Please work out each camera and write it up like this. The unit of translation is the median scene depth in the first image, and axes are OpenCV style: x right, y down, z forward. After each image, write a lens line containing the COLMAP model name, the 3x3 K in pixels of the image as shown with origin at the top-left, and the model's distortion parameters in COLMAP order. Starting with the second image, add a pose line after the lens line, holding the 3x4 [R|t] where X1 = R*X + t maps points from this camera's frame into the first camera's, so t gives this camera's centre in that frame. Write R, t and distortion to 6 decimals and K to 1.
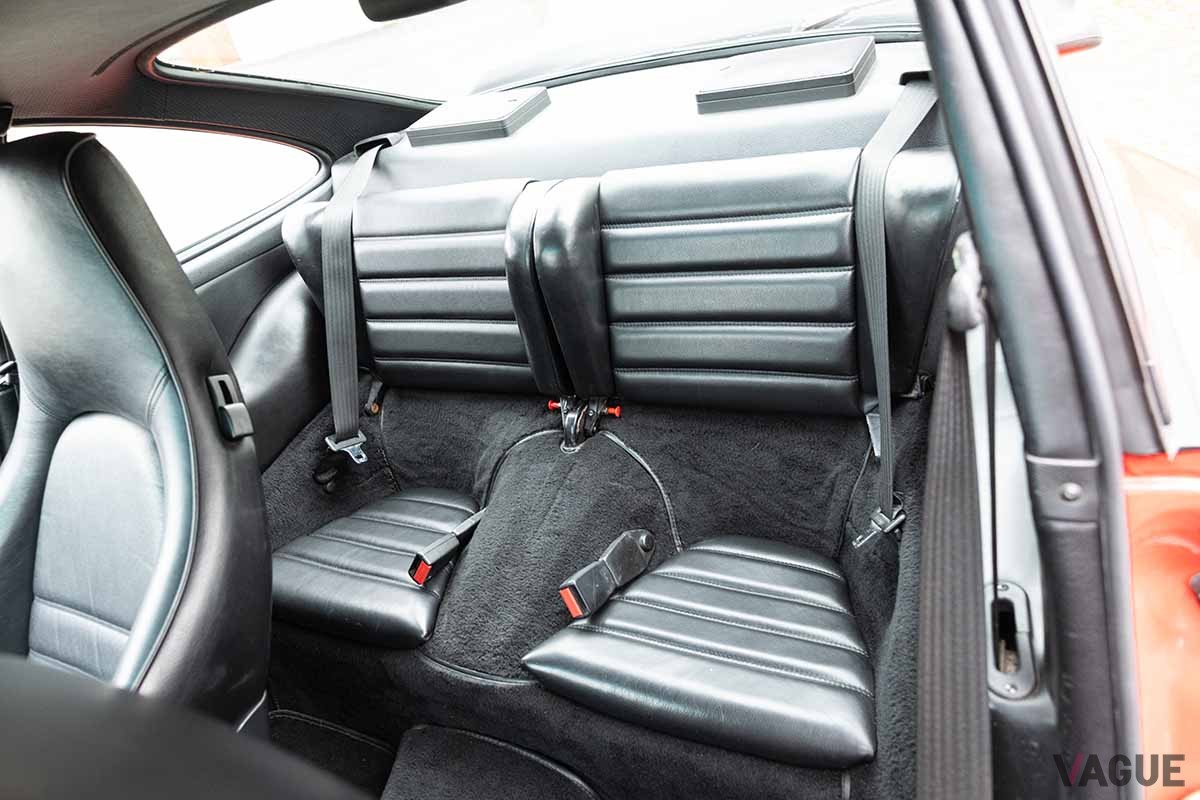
lens RADIAL K [[816.7, 0, 600.0], [0, 816.7, 400.0], [0, 0, 1]] dist [0.040443, 0.000837]
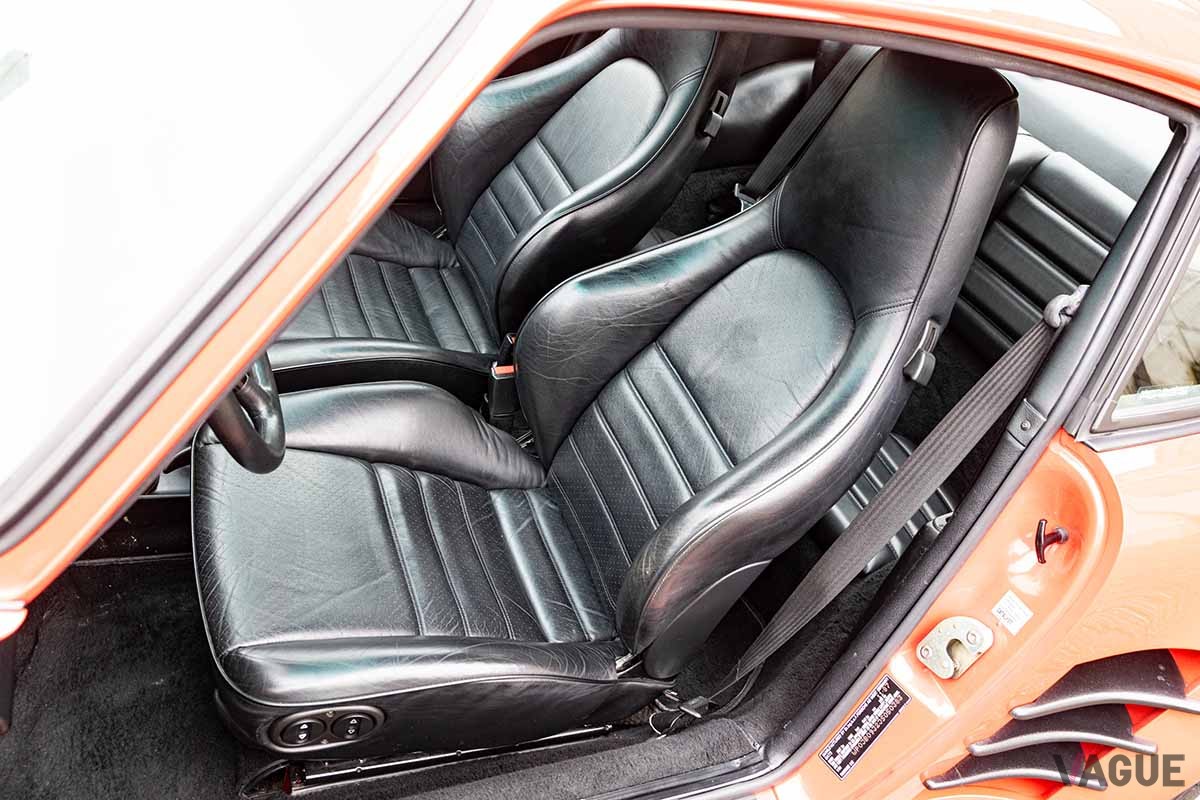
lens RADIAL K [[935.0, 0, 600.0], [0, 935.0, 400.0], [0, 0, 1]] dist [-0.003802, -0.001648]
pose [[0.665146, 0.696995, -0.267913, 0.187495], [-0.643564, 0.717053, 0.267694, 0.050422], [0.378690, -0.005636, 0.925507, -0.538721]]
